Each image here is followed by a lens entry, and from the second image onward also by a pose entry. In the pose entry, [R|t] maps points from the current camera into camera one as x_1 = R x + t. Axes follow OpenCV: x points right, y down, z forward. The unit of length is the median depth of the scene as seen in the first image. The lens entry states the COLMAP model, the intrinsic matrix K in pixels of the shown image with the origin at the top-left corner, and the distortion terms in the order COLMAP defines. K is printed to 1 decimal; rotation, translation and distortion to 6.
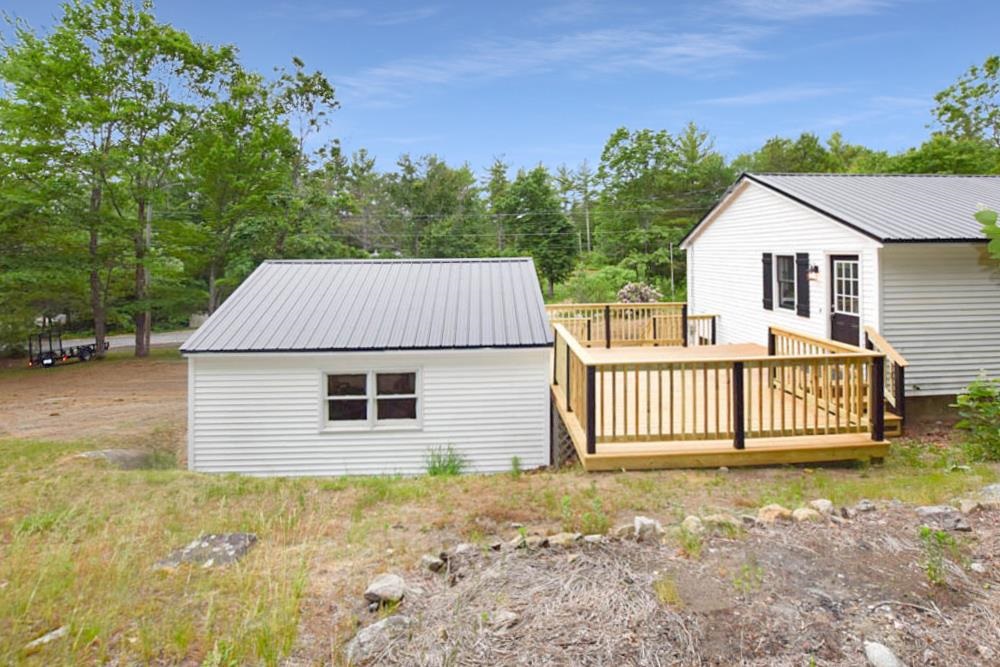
lens RADIAL K [[483.6, 0, 517.6], [0, 483.6, 256.4], [0, 0, 1]] dist [-0.023821, 0.001001]
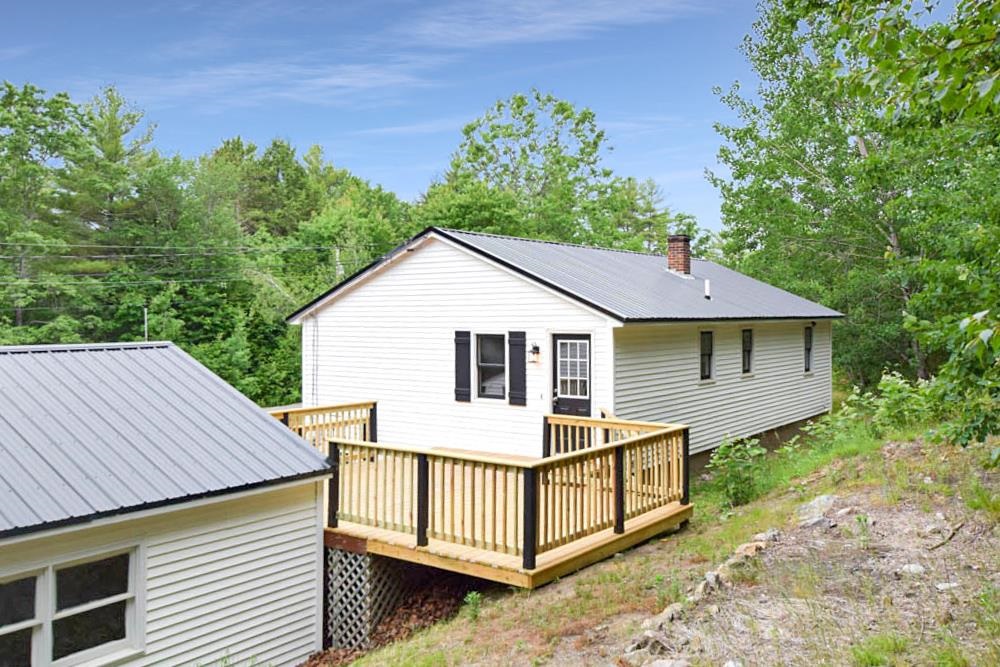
lens RADIAL K [[865.2, 0, 506.4], [0, 865.2, 332.3], [0, 0, 1]] dist [0.012518, 0.042430]
pose [[0.648363, -0.009888, 0.761267, -0.560654], [0.006386, 0.999951, 0.007548, -0.016360], [-0.761304, -0.000032, 0.648395, 0.009091]]
